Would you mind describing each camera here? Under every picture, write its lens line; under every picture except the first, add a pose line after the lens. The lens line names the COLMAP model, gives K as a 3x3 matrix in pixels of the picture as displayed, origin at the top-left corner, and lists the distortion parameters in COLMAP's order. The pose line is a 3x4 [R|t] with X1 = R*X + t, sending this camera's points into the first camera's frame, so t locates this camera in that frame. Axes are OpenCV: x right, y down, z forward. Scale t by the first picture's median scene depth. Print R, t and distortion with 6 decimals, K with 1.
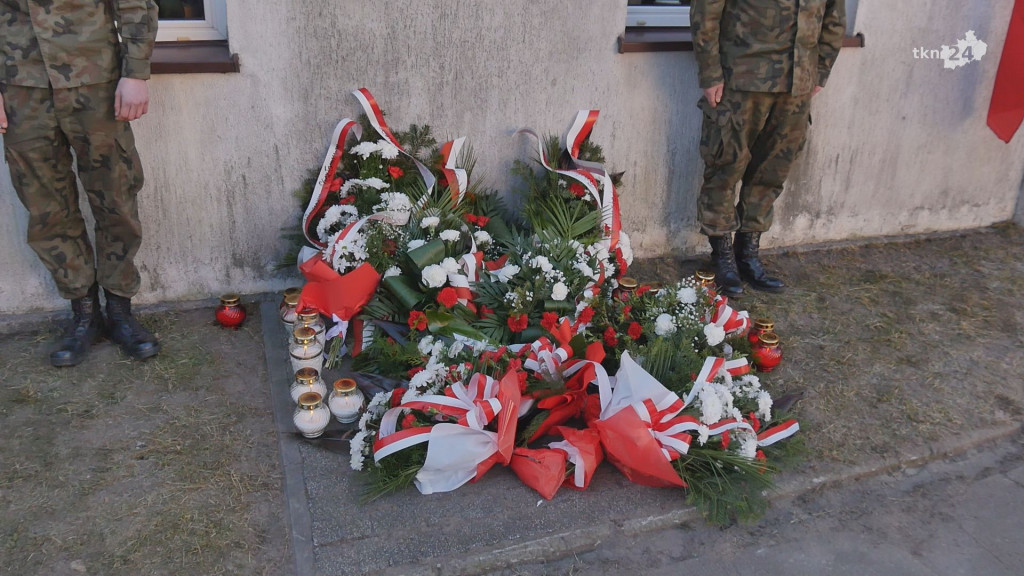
lens RADIAL K [[871.2, 0, 520.1], [0, 871.2, 296.2], [0, 0, 1]] dist [-0.051698, 0.029157]
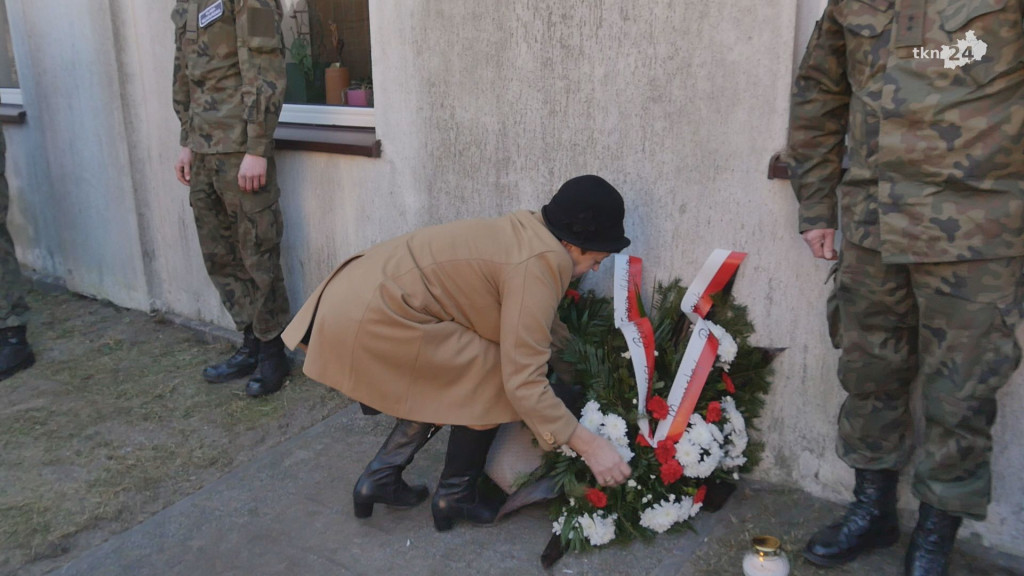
lens RADIAL K [[871.2, 0, 513.3], [0, 871.2, 286.2], [0, 0, 1]] dist [-0.051698, 0.029157]
pose [[0.597359, 0.186442, -0.780001, 0.575885], [-0.289446, 0.957168, 0.007119, -0.159903], [0.747919, 0.221516, 0.625738, 0.488798]]
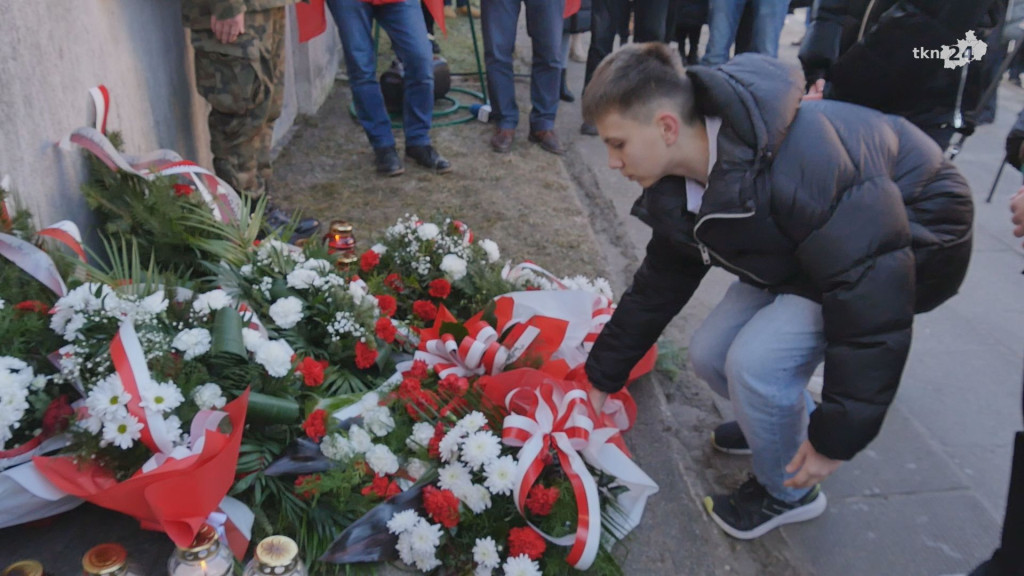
lens RADIAL K [[871.2, 0, 489.1], [0, 871.2, 297.7], [0, 0, 1]] dist [-0.051698, 0.029157]
pose [[0.296236, -0.437851, 0.848841, -0.511741], [0.401630, 0.863444, 0.305219, -0.171517], [-0.866566, 0.250503, 0.431638, 0.547494]]
